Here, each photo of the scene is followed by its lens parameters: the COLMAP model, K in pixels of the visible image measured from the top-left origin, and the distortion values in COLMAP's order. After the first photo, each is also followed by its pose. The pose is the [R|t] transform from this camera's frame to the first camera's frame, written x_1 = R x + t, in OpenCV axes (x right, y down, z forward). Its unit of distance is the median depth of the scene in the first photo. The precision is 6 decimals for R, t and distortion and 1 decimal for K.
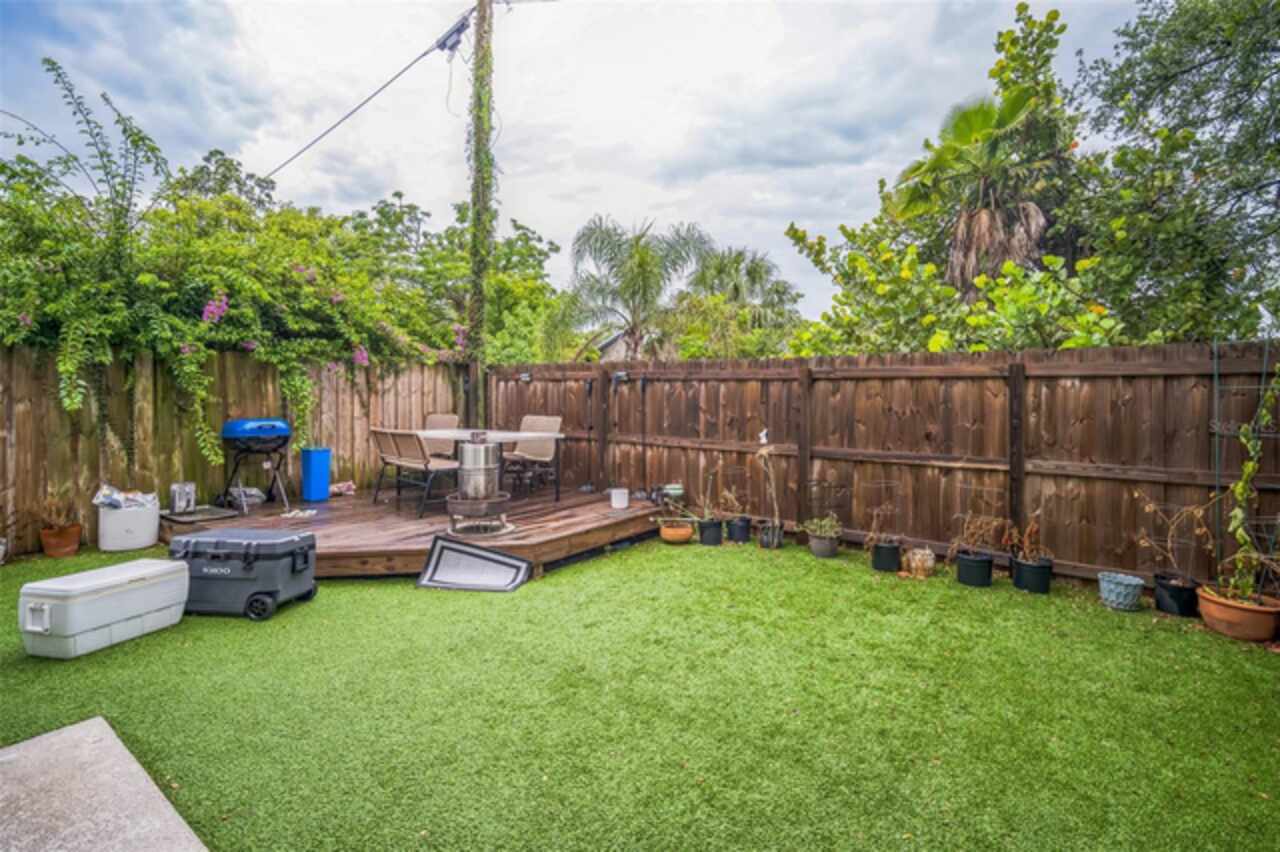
lens RADIAL K [[562.8, 0, 642.4], [0, 562.8, 417.9], [0, 0, 1]] dist [-0.012992, 0.003727]
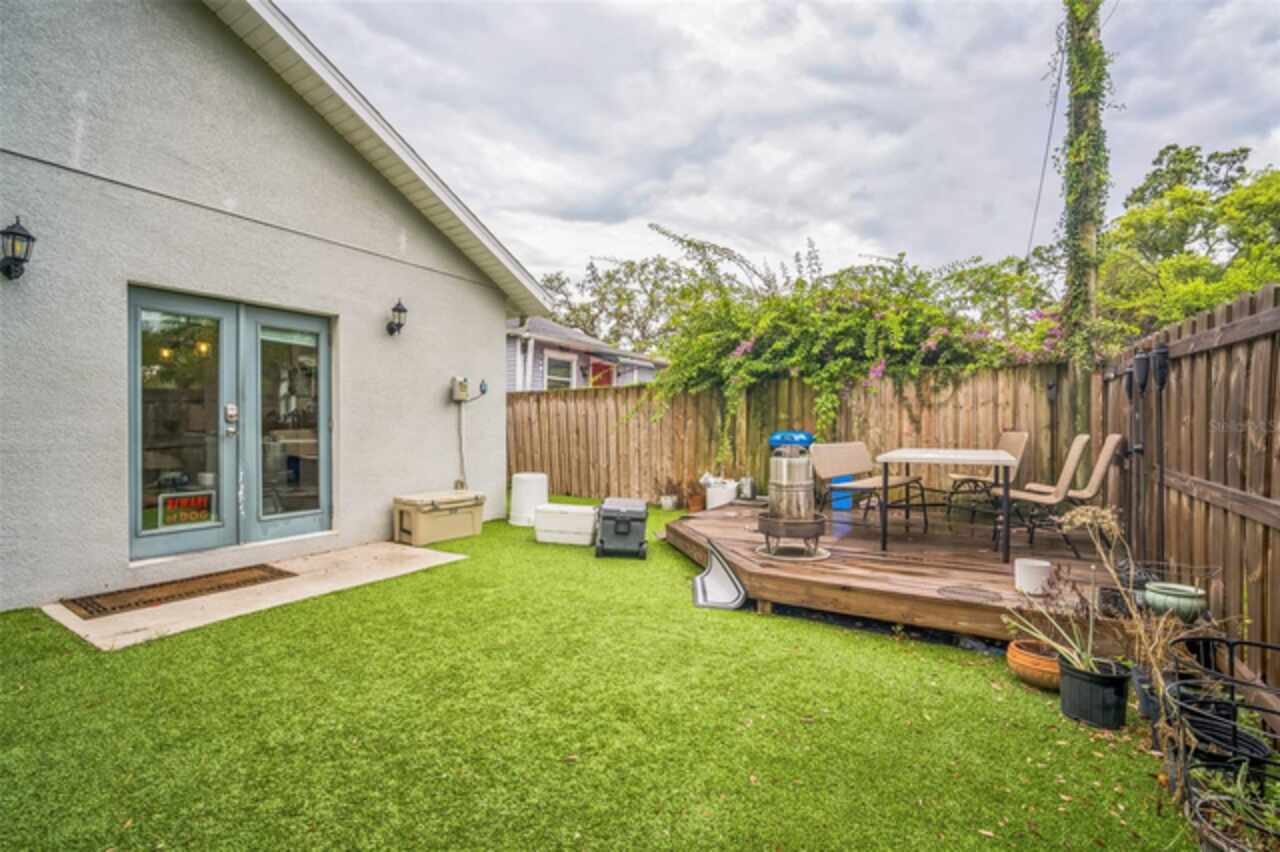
lens RADIAL K [[562.8, 0, 643.6], [0, 562.8, 431.2], [0, 0, 1]] dist [-0.012992, 0.003727]
pose [[0.086653, 0.006377, -0.996218, 0.406381], [-0.023646, 0.999711, 0.004343, 0.002682], [0.995958, 0.023180, 0.086778, 0.460768]]
